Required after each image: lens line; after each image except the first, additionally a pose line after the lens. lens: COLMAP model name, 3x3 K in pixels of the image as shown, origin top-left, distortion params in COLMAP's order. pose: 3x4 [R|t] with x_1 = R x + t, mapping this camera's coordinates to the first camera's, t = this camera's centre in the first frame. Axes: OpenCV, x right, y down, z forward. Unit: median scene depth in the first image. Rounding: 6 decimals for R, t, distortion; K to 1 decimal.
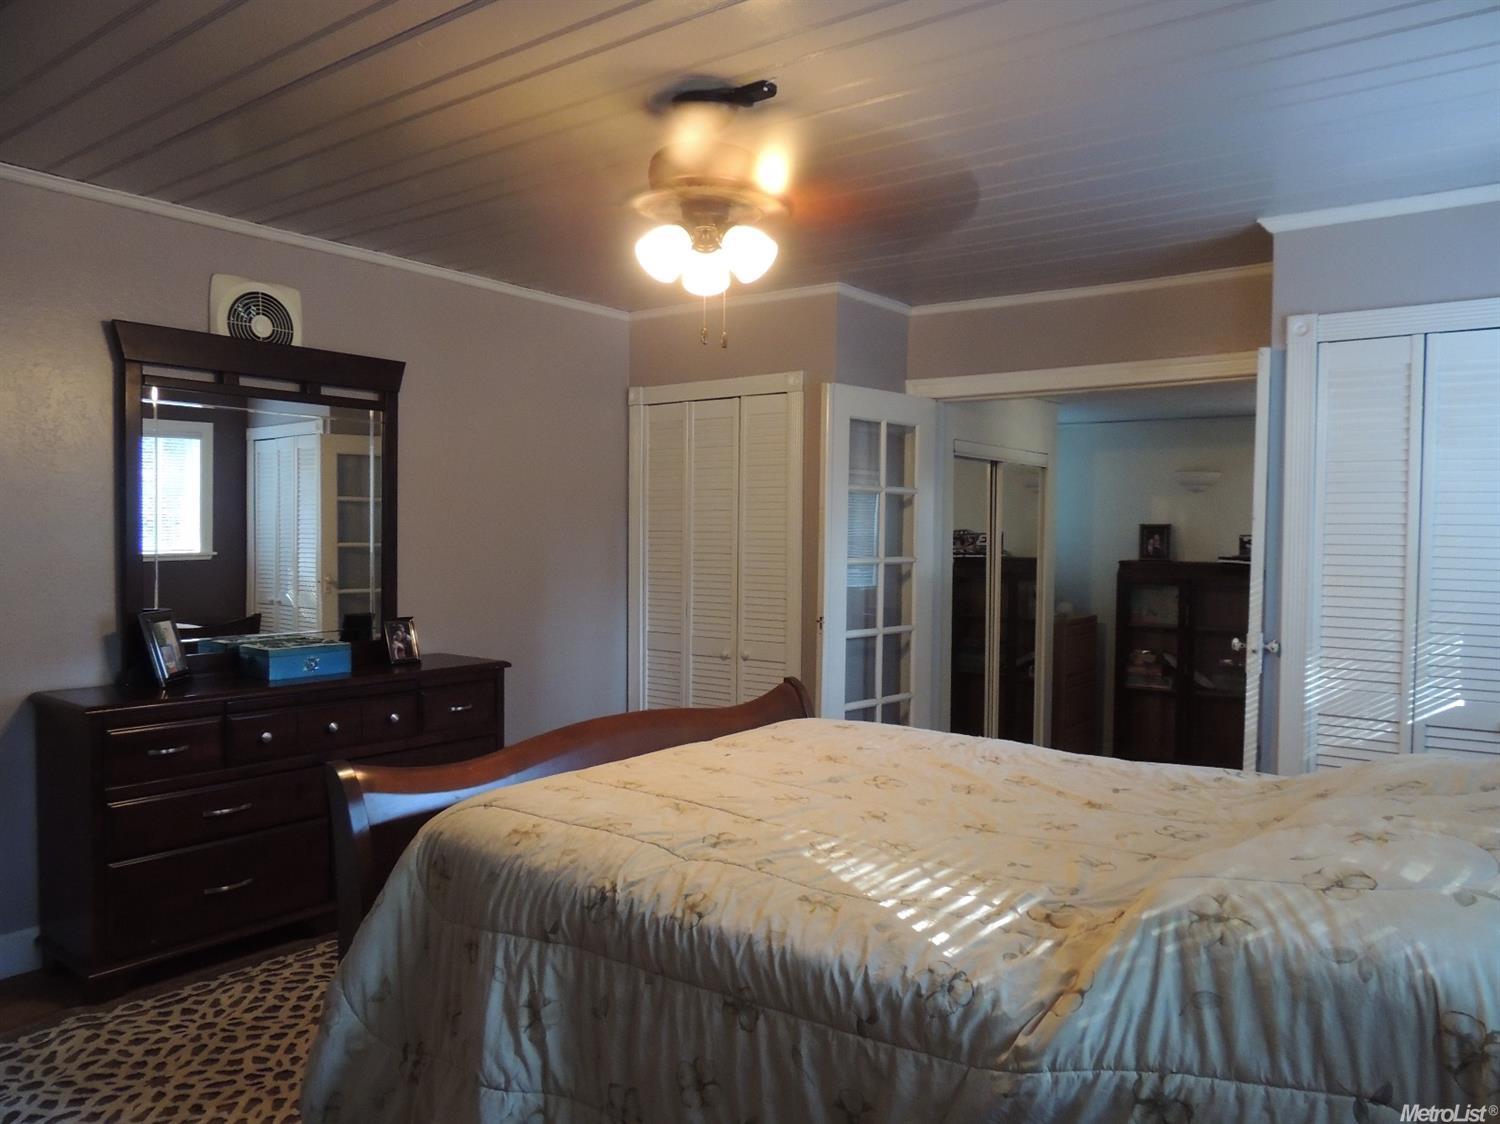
lens RADIAL K [[1064.4, 0, 750.0], [0, 1064.4, 562.0], [0, 0, 1]] dist [-0.026238, 0.006872]
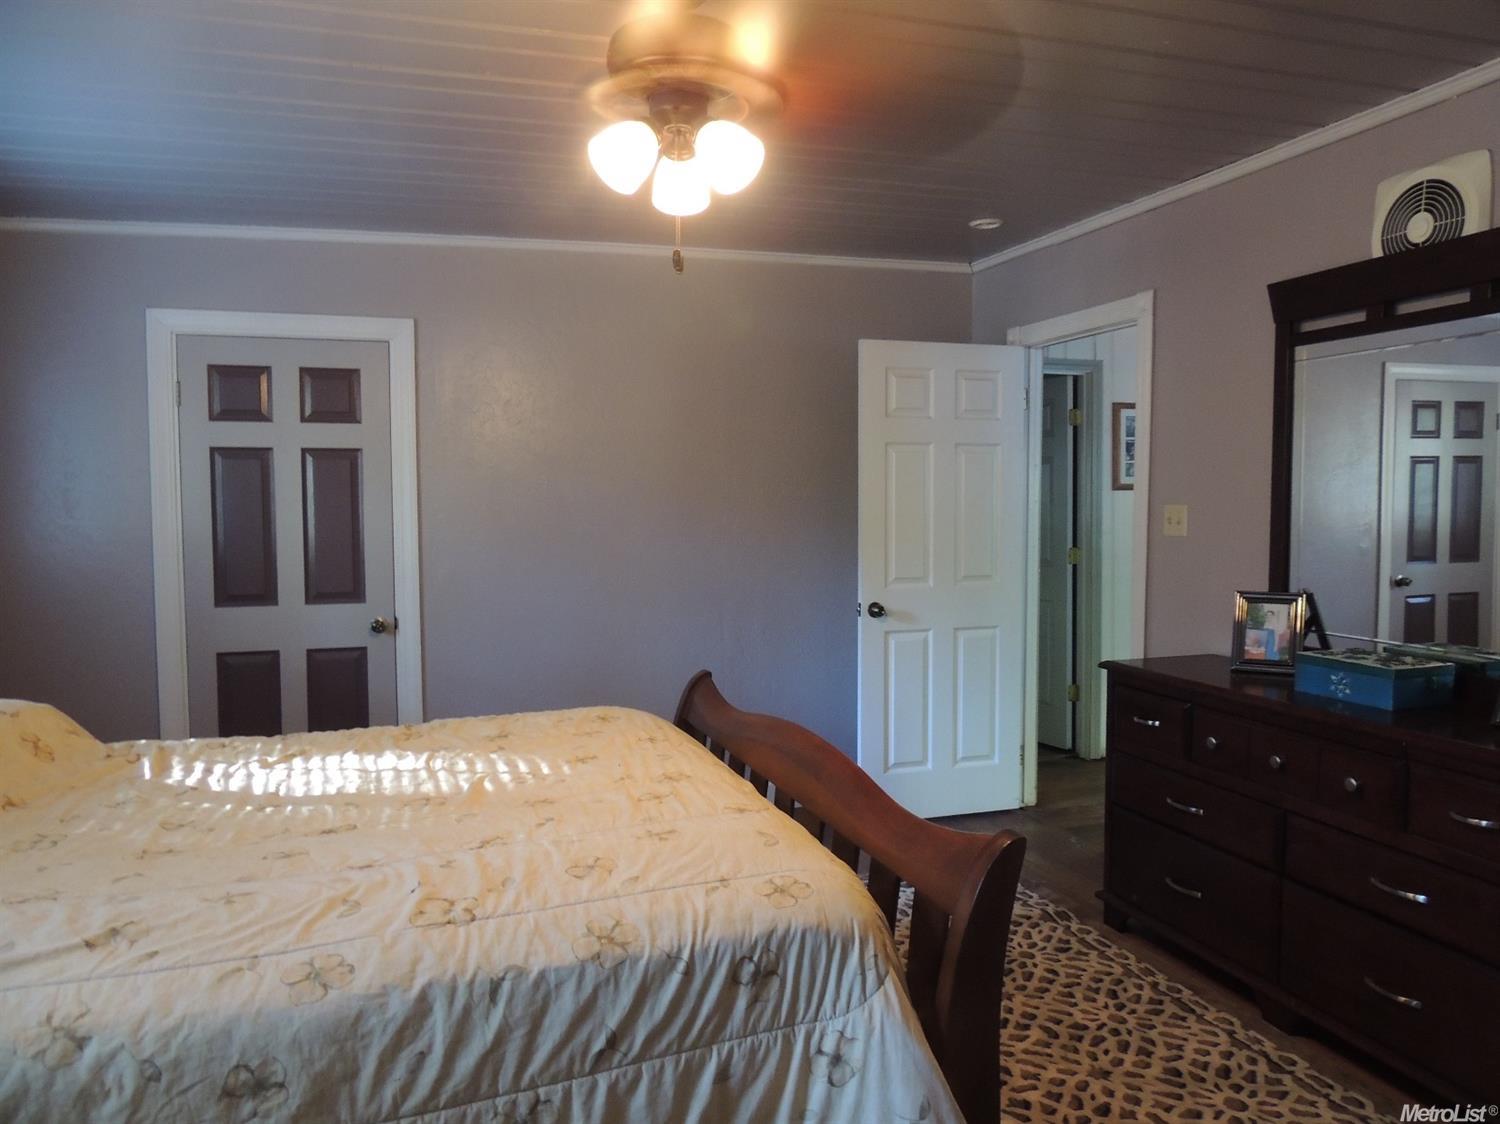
lens RADIAL K [[1064.4, 0, 750.0], [0, 1064.4, 562.0], [0, 0, 1]] dist [-0.026238, 0.006872]
pose [[-0.555163, 0.044978, -0.830525, 0.450341], [-0.023778, 0.997270, 0.069903, -0.033052], [0.831402, 0.058556, -0.552578, 1.108853]]
